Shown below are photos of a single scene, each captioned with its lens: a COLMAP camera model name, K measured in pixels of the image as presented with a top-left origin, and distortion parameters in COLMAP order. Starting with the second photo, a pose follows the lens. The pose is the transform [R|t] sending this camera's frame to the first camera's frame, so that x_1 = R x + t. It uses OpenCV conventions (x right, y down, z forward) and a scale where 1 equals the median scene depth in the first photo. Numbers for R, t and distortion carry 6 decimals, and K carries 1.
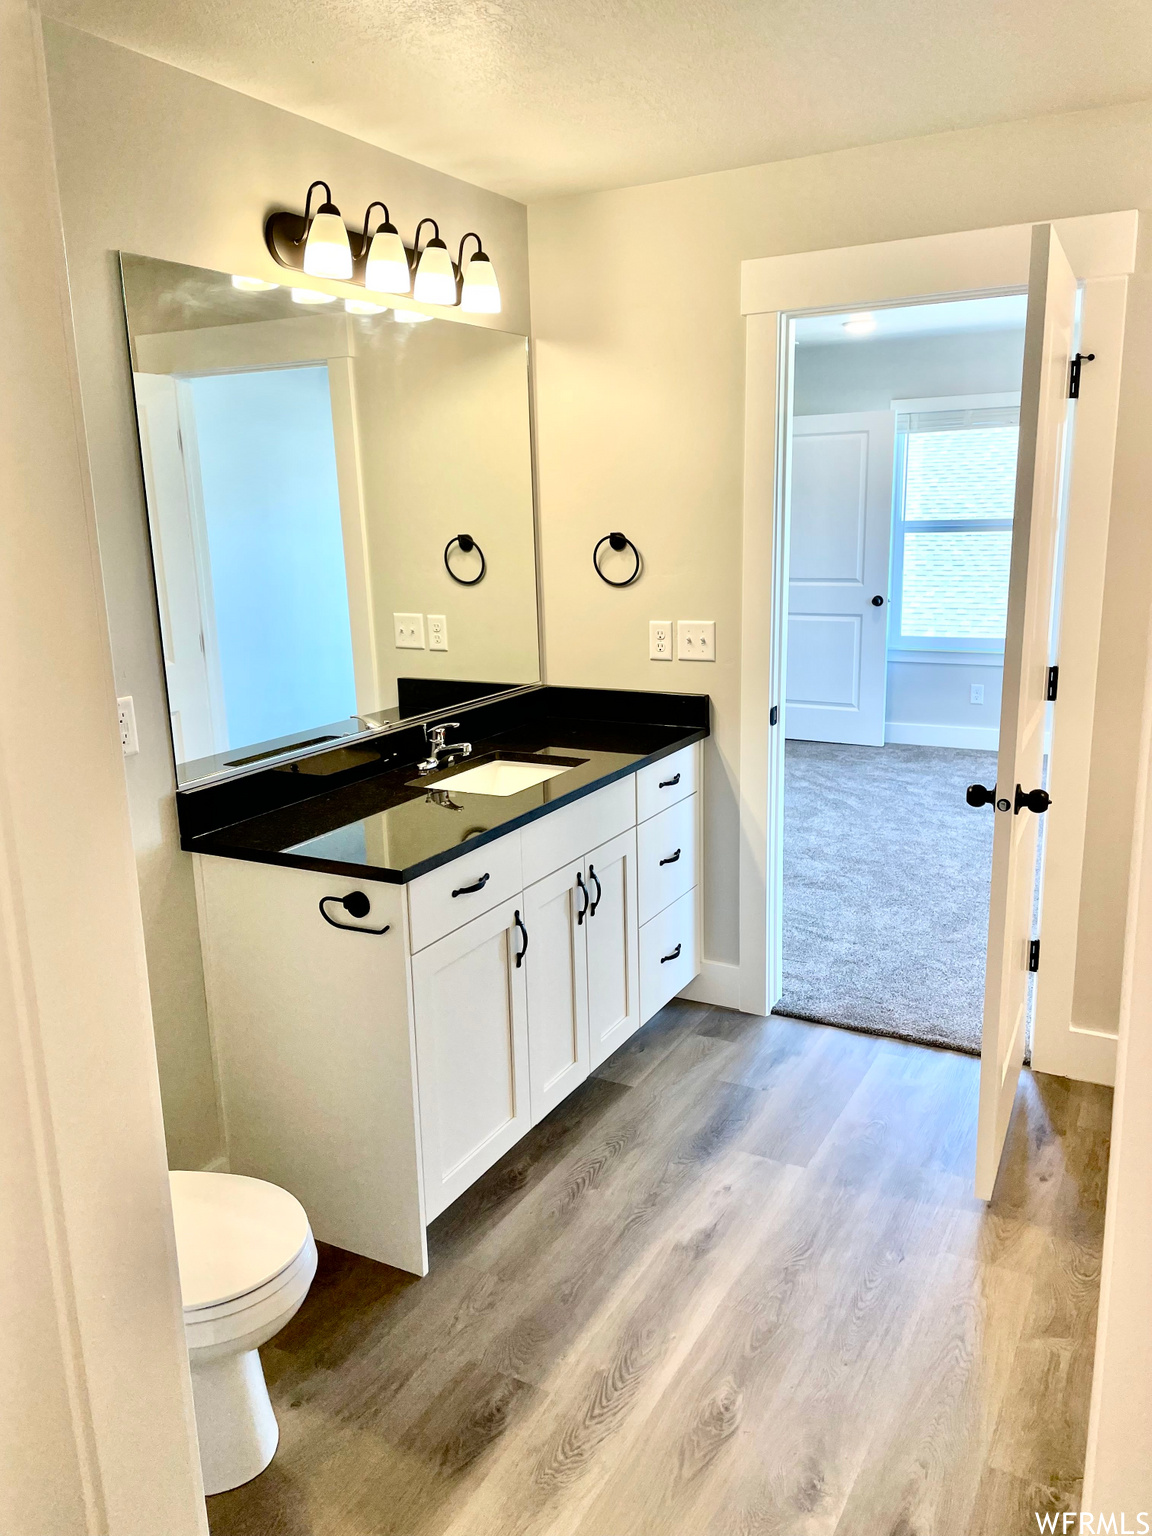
lens RADIAL K [[1148.4, 0, 576.0], [0, 1148.4, 768.0], [0, 0, 1]] dist [0.096020, -0.123910]
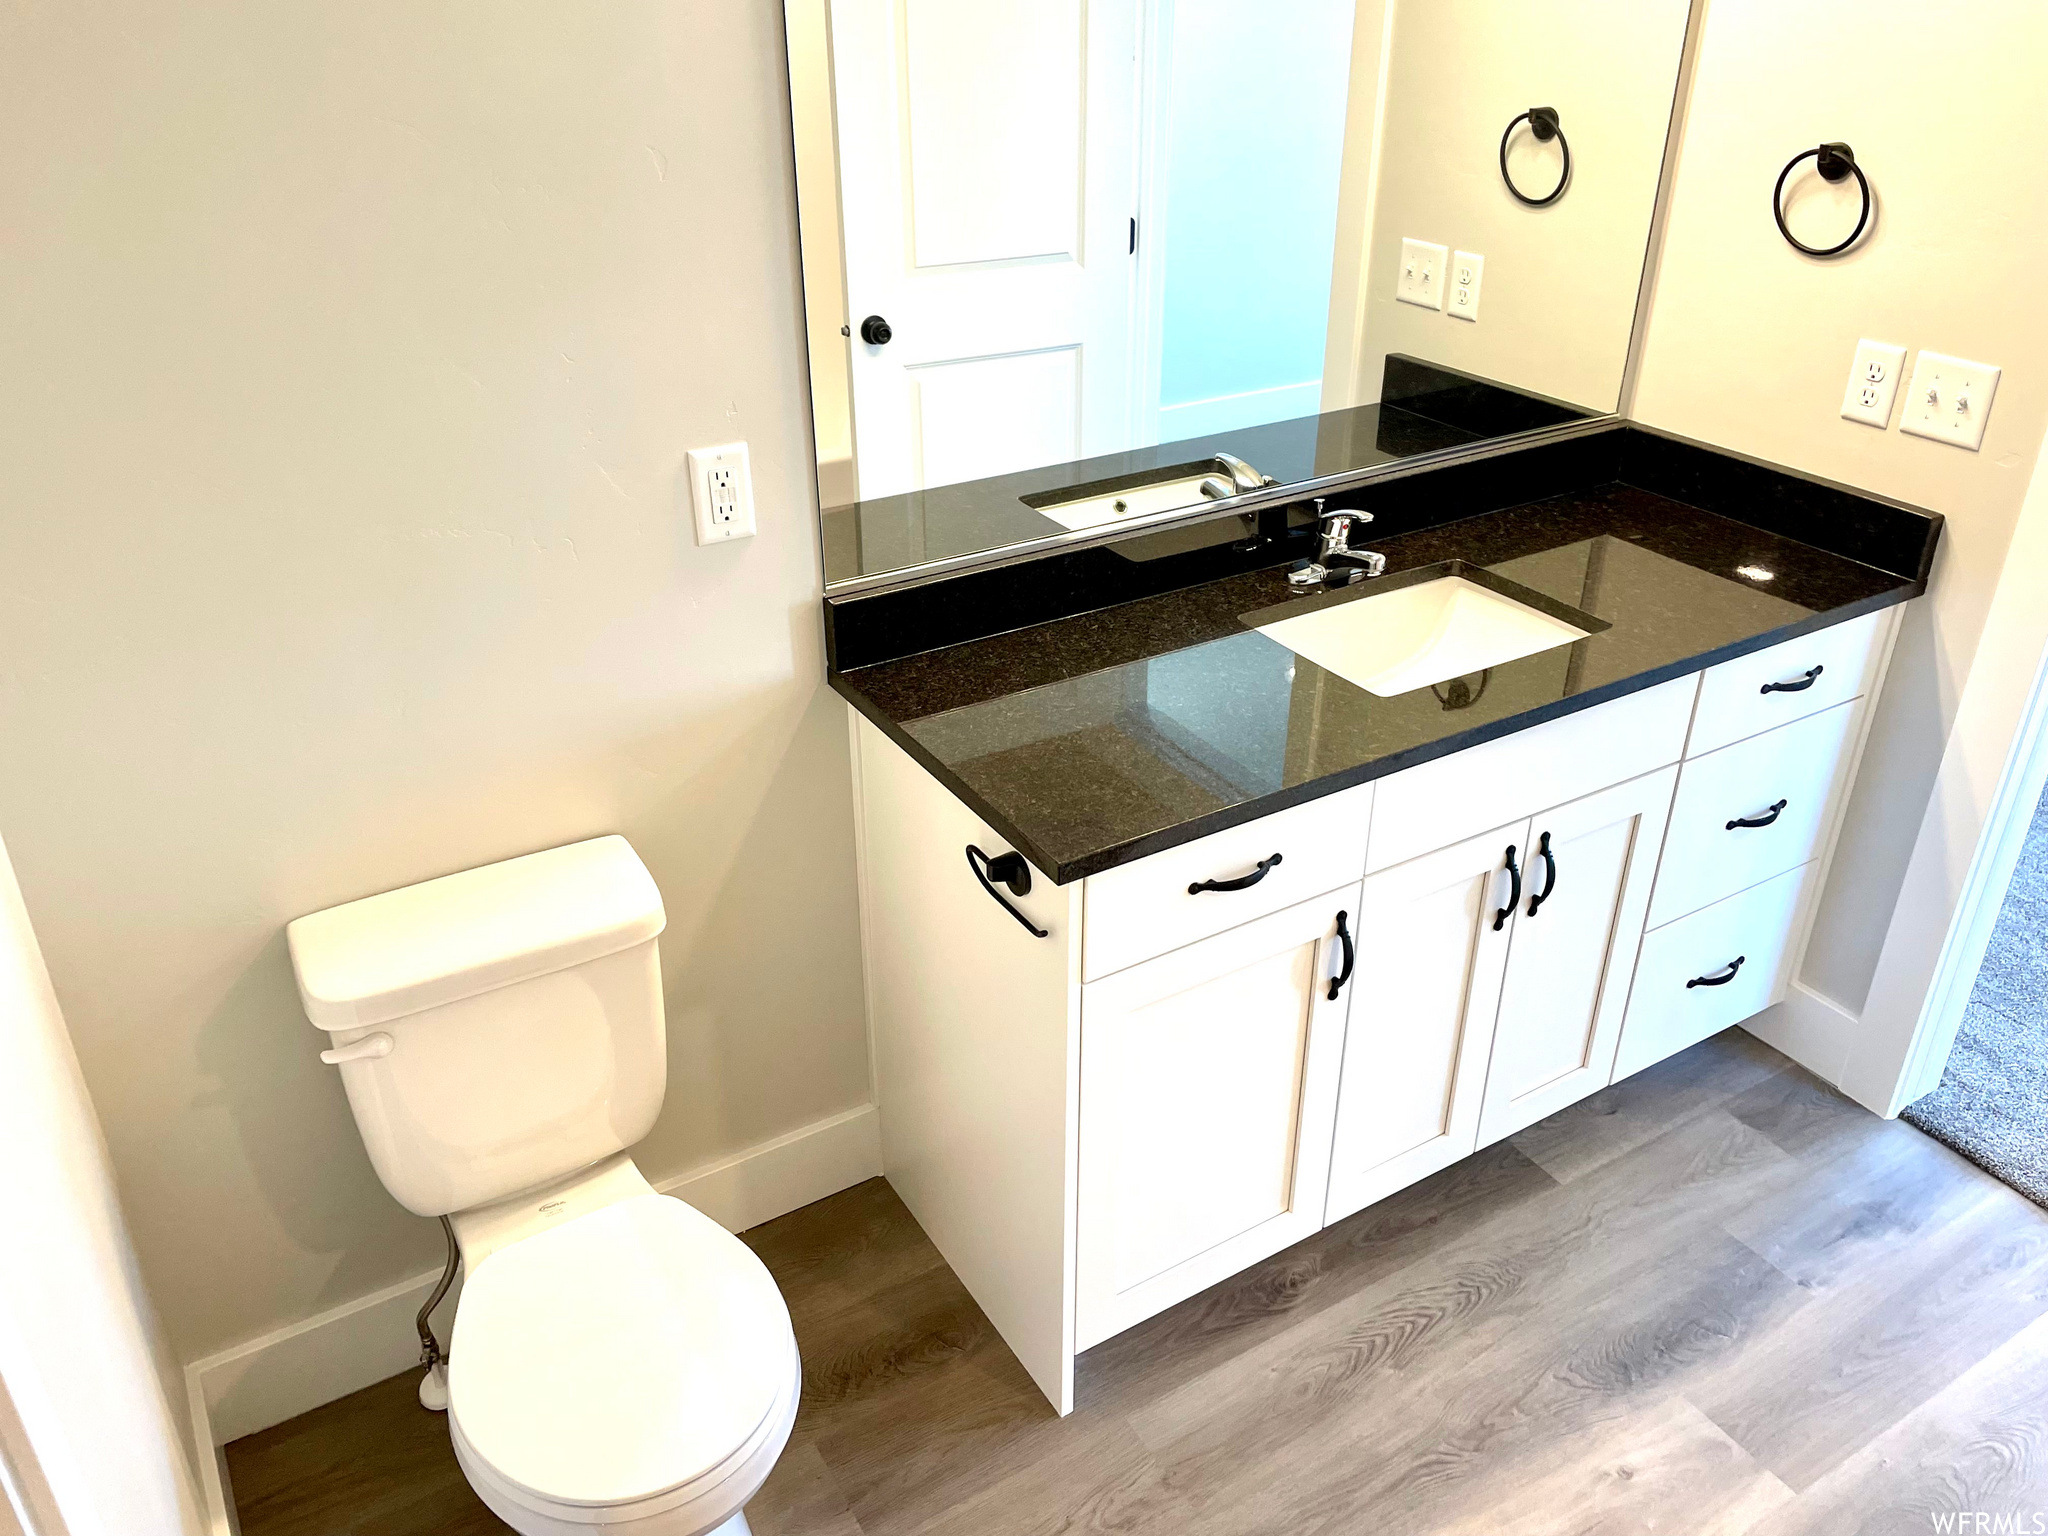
lens RADIAL K [[1553.9, 0, 1018.9], [0, 1553.9, 763.6], [0, 0, 1]] dist [0.085427, -0.112709]
pose [[0.870006, 0.259227, -0.419394, 0.089163], [-0.137546, 0.944464, 0.298443, -0.119217], [0.473467, -0.201961, 0.857345, 0.240781]]
